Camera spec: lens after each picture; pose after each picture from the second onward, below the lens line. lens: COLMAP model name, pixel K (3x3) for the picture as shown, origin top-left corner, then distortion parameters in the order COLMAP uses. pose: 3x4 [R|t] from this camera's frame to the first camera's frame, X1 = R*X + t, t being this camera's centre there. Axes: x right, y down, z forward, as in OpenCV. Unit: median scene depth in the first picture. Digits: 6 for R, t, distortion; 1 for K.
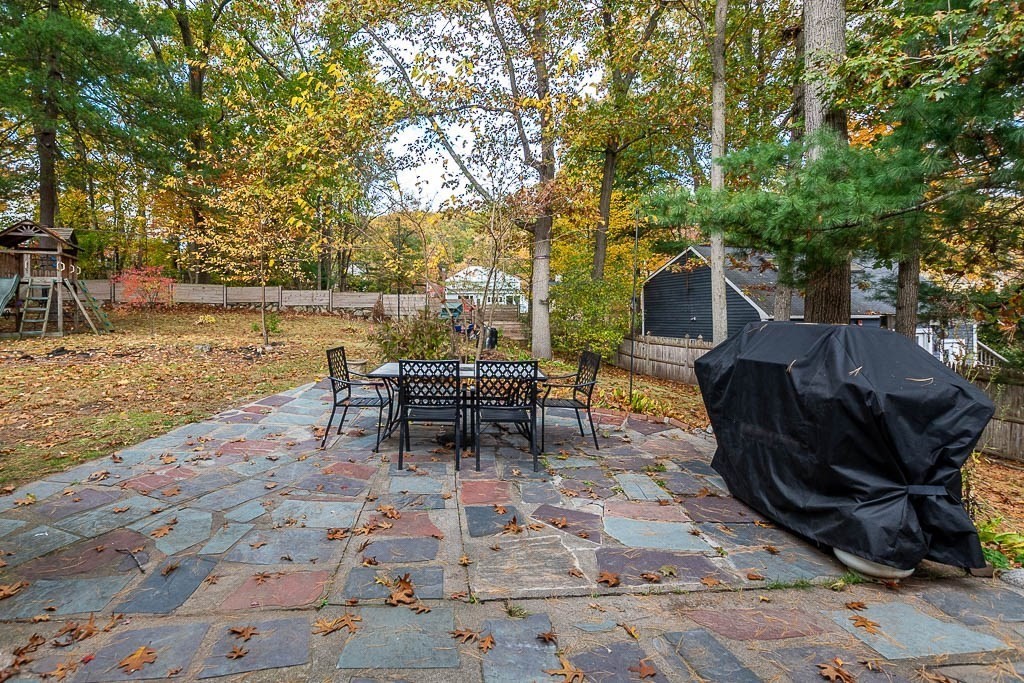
lens RADIAL K [[530.5, 0, 512.1], [0, 530.5, 317.3], [0, 0, 1]] dist [0.000117, -0.000249]
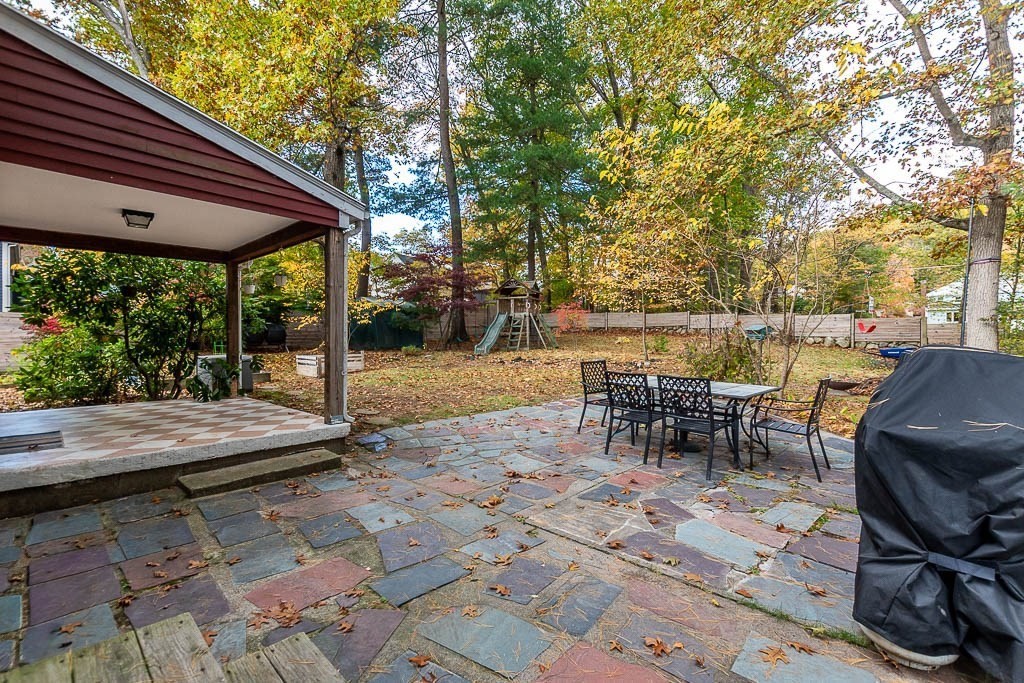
lens RADIAL K [[507.6, 0, 512.0], [0, 507.6, 341.5], [0, 0, 1]] dist [0.001162, 0.000561]
pose [[0.635214, 0.008303, -0.772291, 0.850089], [-0.004550, 0.999965, 0.007008, -0.000205], [0.772323, -0.000937, 0.635230, 0.030872]]
